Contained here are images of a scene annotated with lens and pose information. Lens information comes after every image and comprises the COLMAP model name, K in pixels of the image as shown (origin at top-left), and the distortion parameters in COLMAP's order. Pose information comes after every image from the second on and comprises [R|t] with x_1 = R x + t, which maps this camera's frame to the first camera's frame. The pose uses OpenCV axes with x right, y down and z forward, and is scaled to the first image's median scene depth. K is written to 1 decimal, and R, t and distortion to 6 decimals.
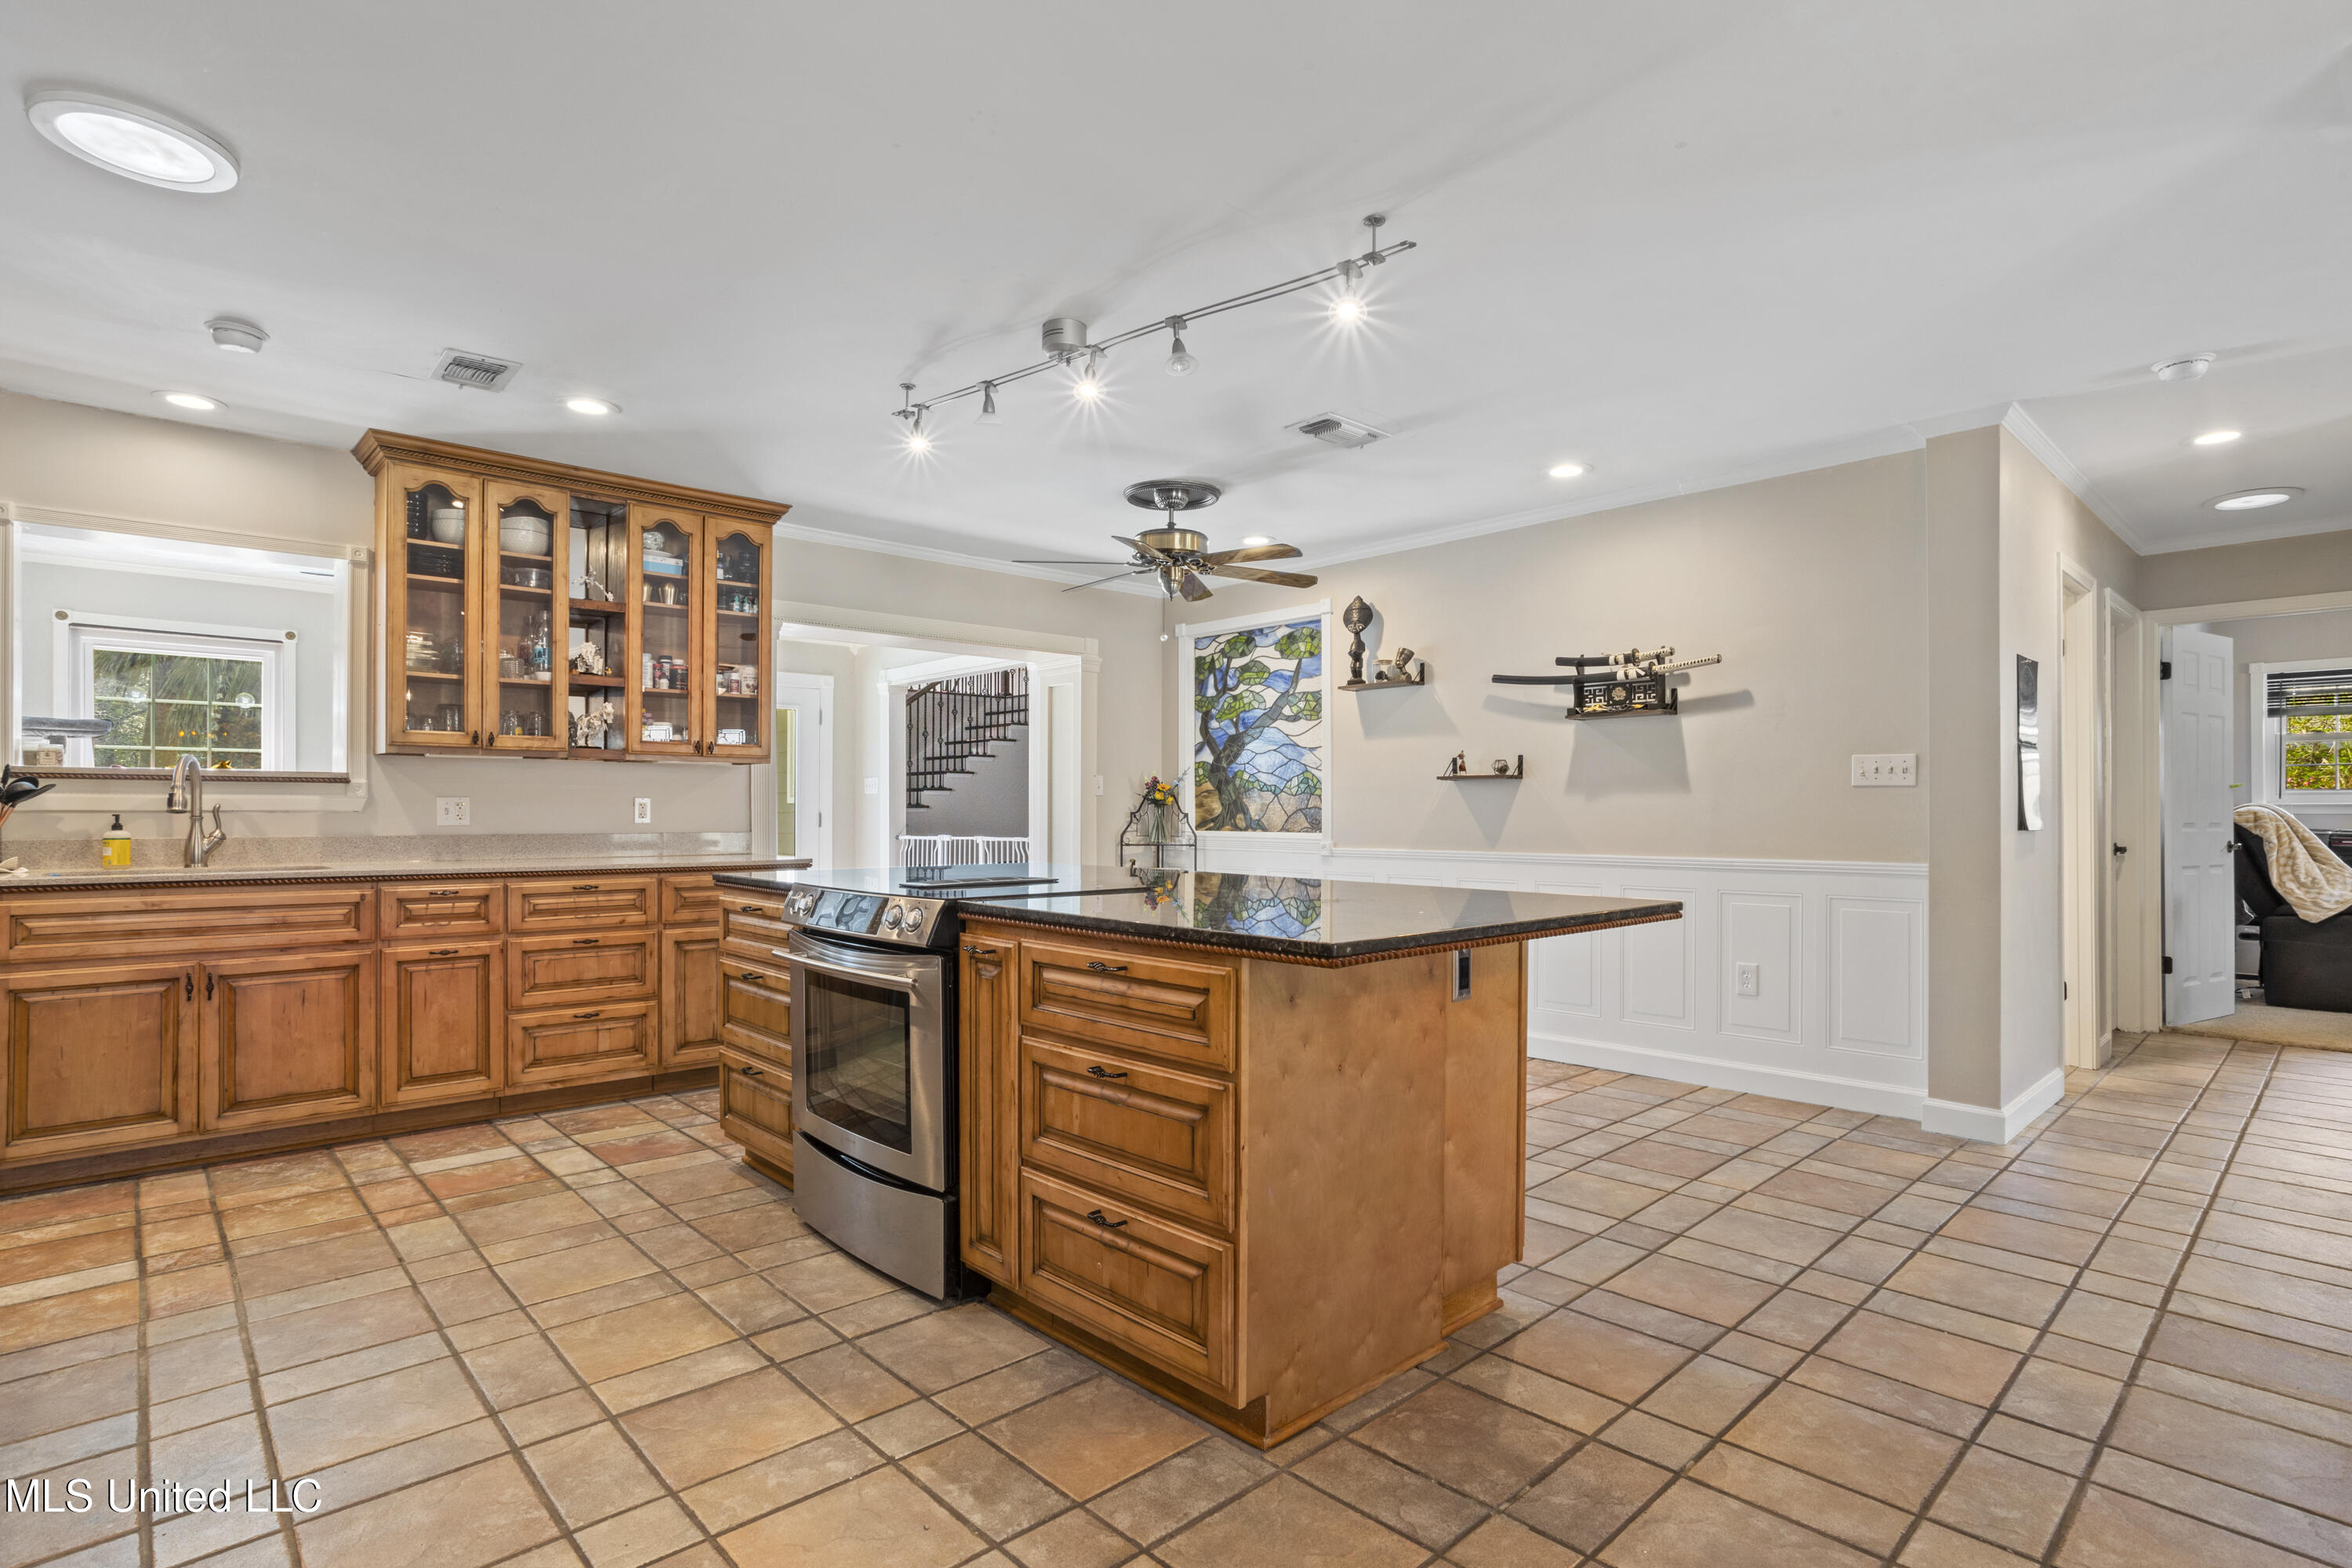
lens RADIAL K [[1154.3, 0, 1176.2], [0, 1154.3, 804.2], [0, 0, 1]] dist [-0.029080, 0.010870]
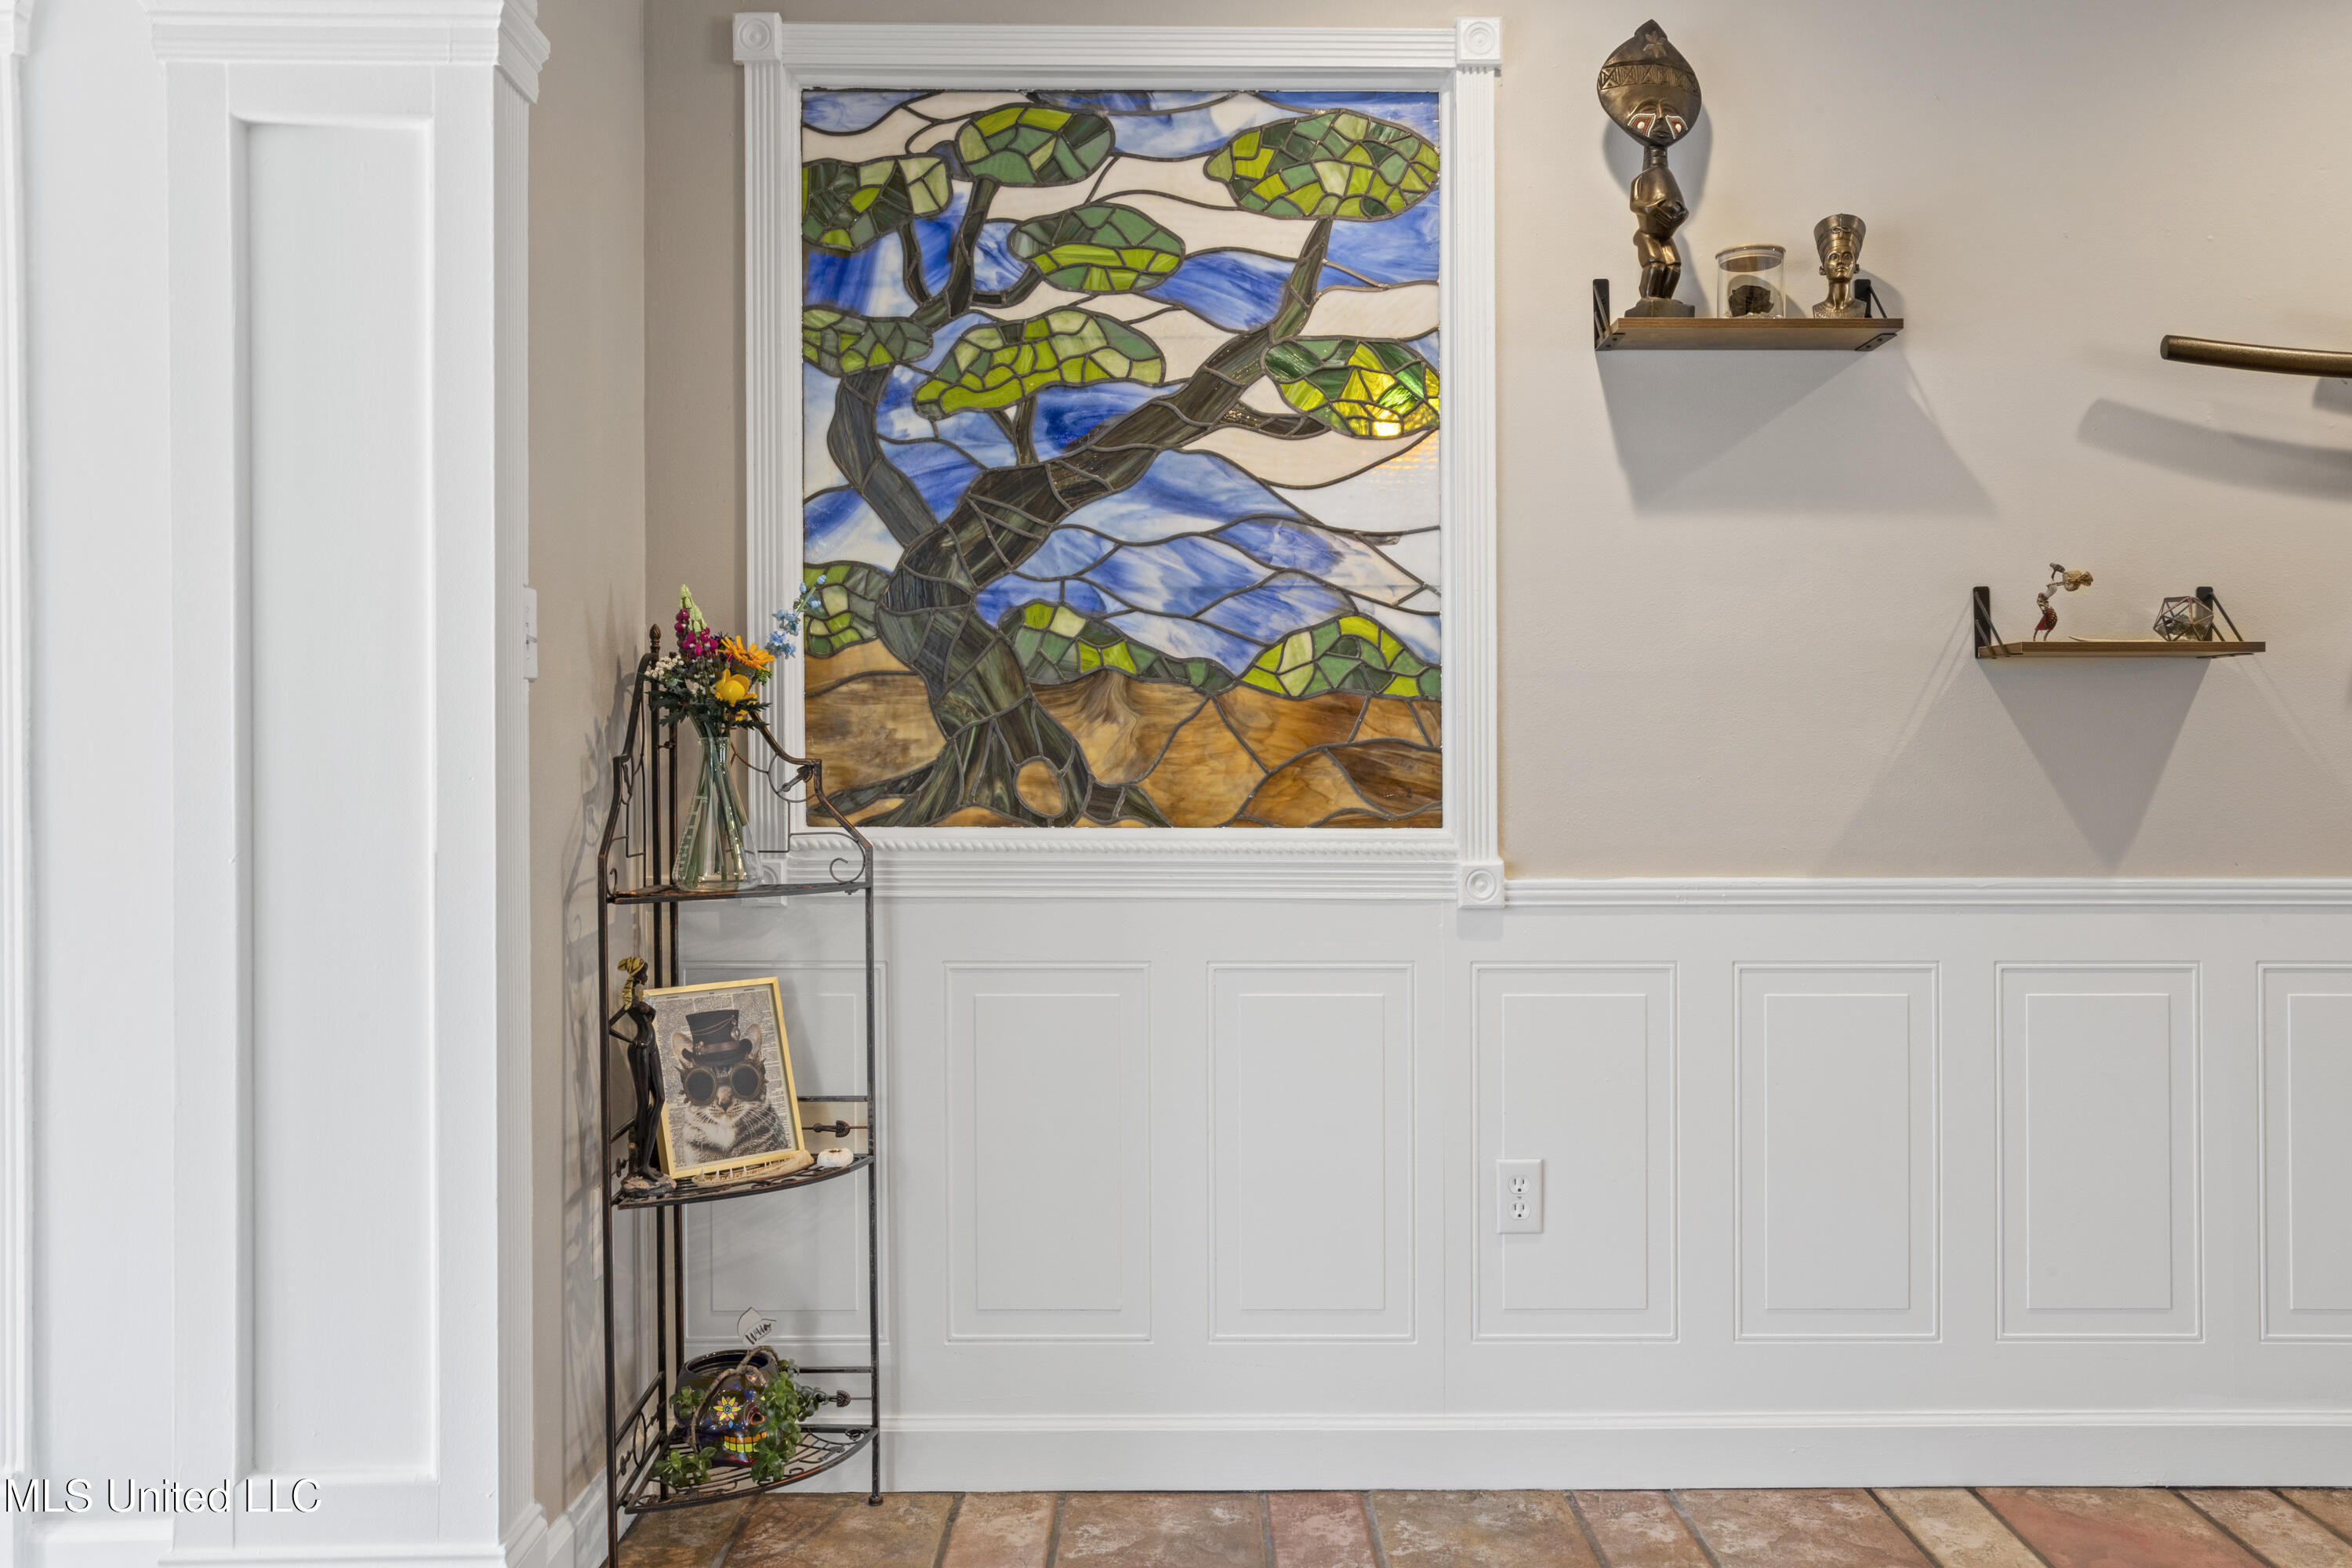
lens RADIAL K [[1797.0, 0, 1176.5], [0, 1797.0, 780.0], [0, 0, 1]] dist [0.002363, 0.000307]
pose [[0.687700, -0.001753, 0.725992, -0.263202], [-0.006865, 0.999937, 0.008918, 0.009784], [-0.725962, -0.011116, 0.687645, 0.786358]]
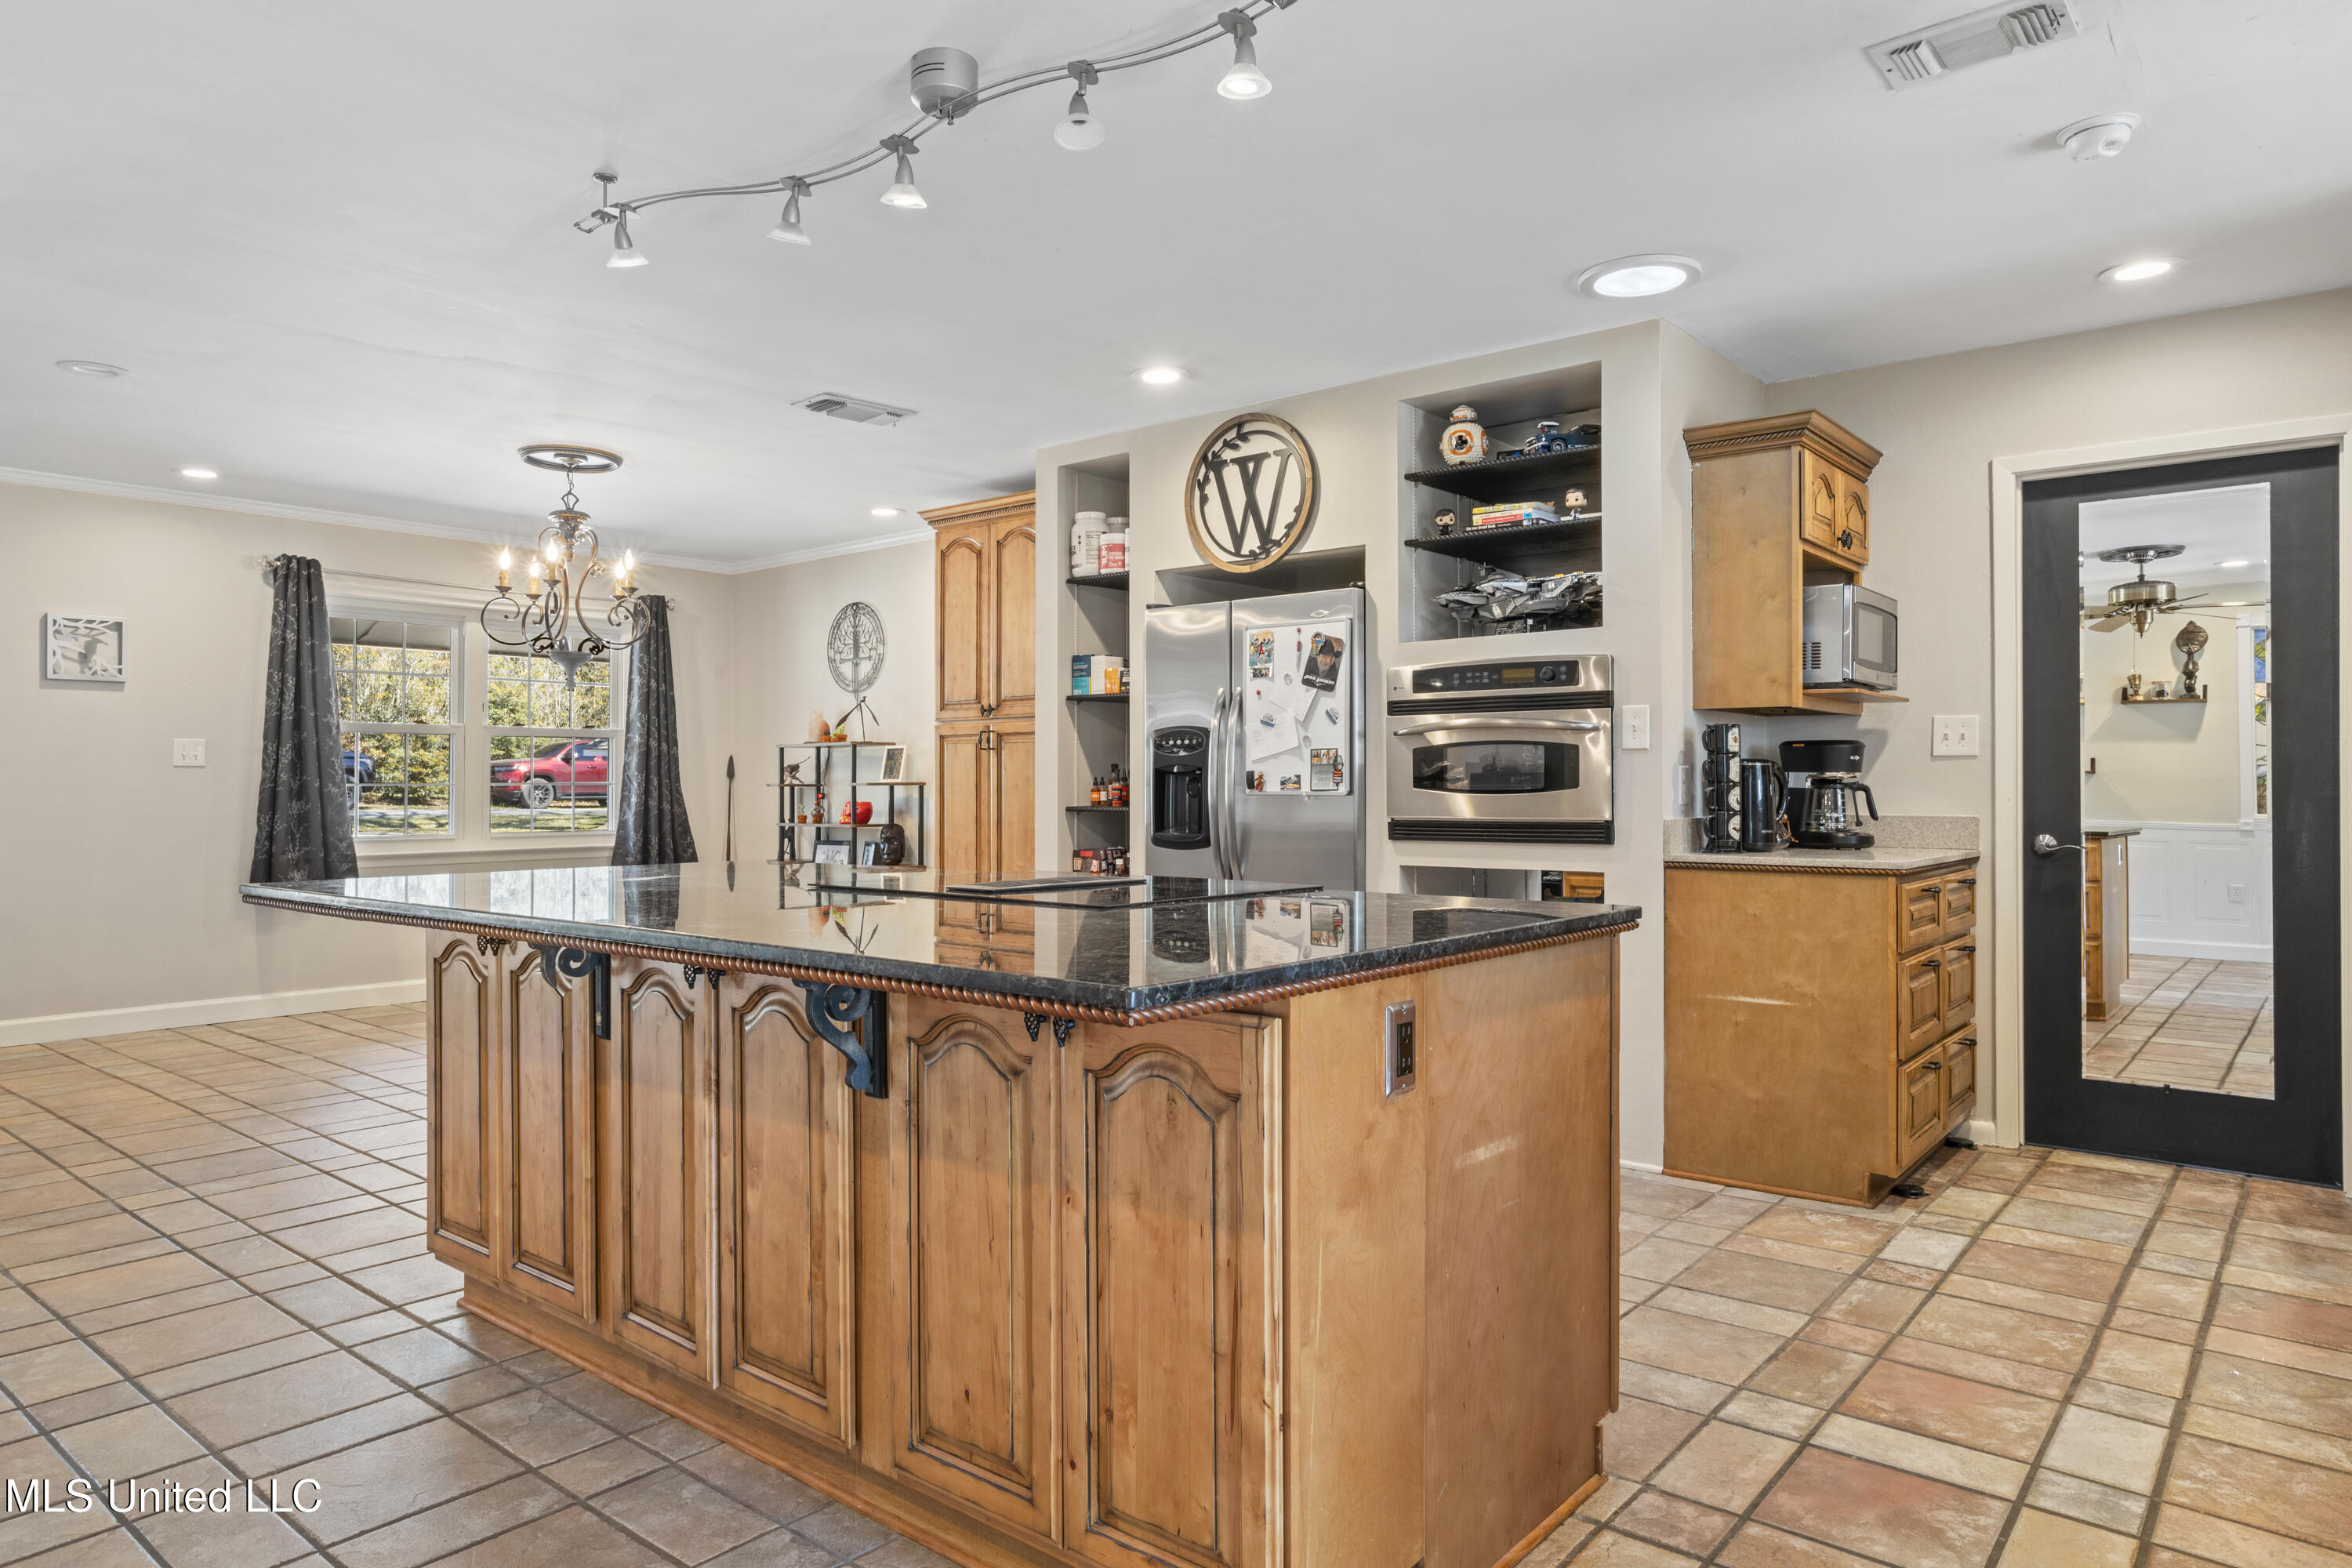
lens RADIAL K [[1449.2, 0, 1130.2], [0, 1449.2, 773.5], [0, 0, 1]] dist [0.002802, 0.006022]
pose [[-0.995061, -0.000455, -0.099261, -0.065389], [0.000884, 0.999909, -0.013446, 0.005354], [0.099258, -0.013468, -0.994971, 1.017418]]
